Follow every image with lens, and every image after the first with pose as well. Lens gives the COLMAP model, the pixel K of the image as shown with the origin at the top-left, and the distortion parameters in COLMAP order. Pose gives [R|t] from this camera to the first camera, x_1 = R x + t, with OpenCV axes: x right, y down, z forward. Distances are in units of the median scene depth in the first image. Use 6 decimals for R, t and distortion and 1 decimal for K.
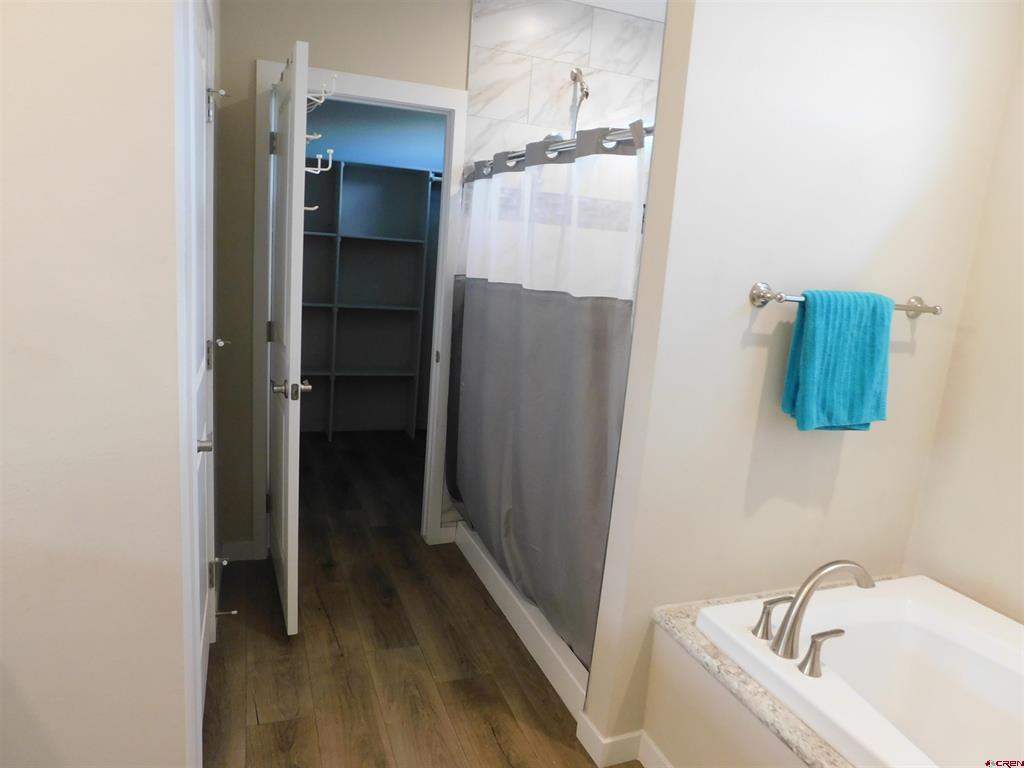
lens RADIAL K [[678.0, 0, 522.7], [0, 678.0, 379.2], [0, 0, 1]] dist [-0.044488, 0.028905]
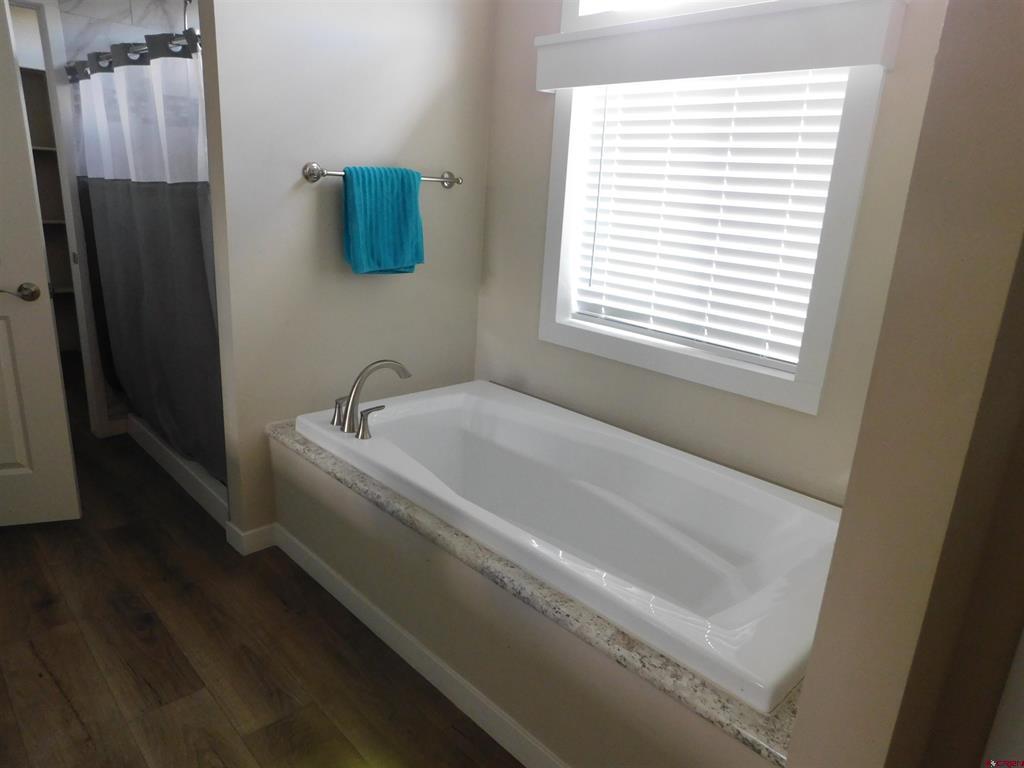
lens RADIAL K [[678.0, 0, 511.3], [0, 678.0, 377.5], [0, 0, 1]] dist [-0.044488, 0.028905]
pose [[0.928860, -0.134457, 0.345167, 0.203762], [0.092832, 0.986557, 0.134492, 0.123798], [-0.358610, -0.092882, 0.928855, -0.368361]]
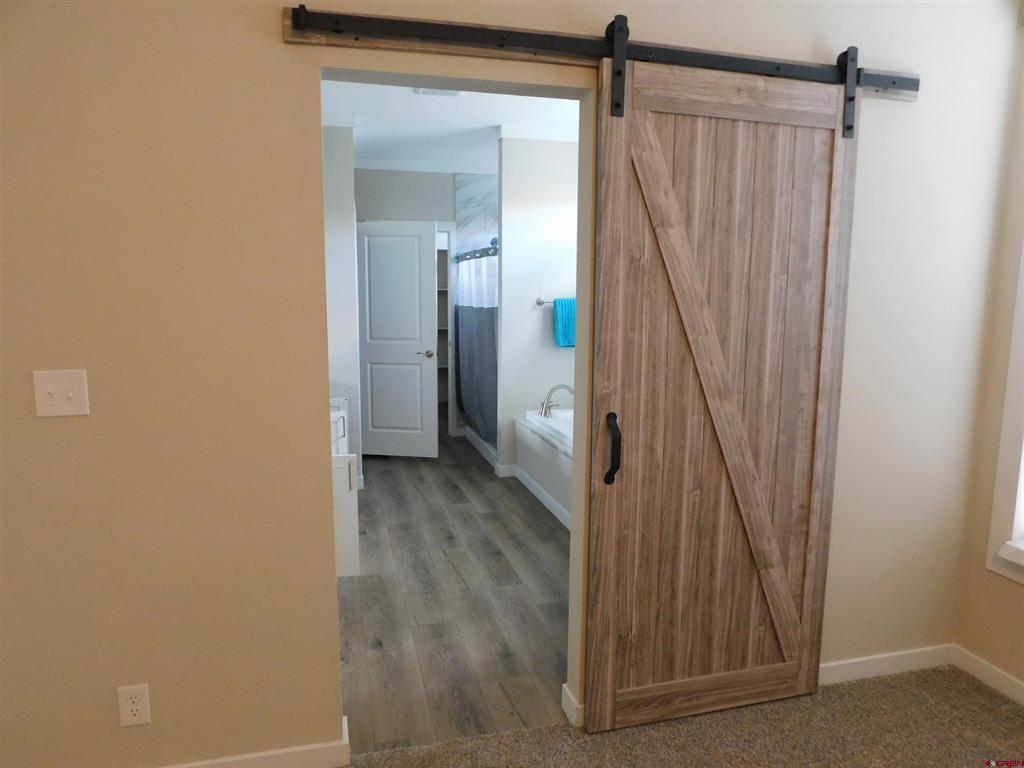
lens RADIAL K [[678.0, 0, 514.3], [0, 678.0, 381.6], [0, 0, 1]] dist [-0.044488, 0.028905]
pose [[0.990031, -0.060472, -0.127211, 0.578300], [0.053138, 0.996766, -0.060277, 0.380901], [0.130444, 0.052917, 0.990042, -1.840824]]
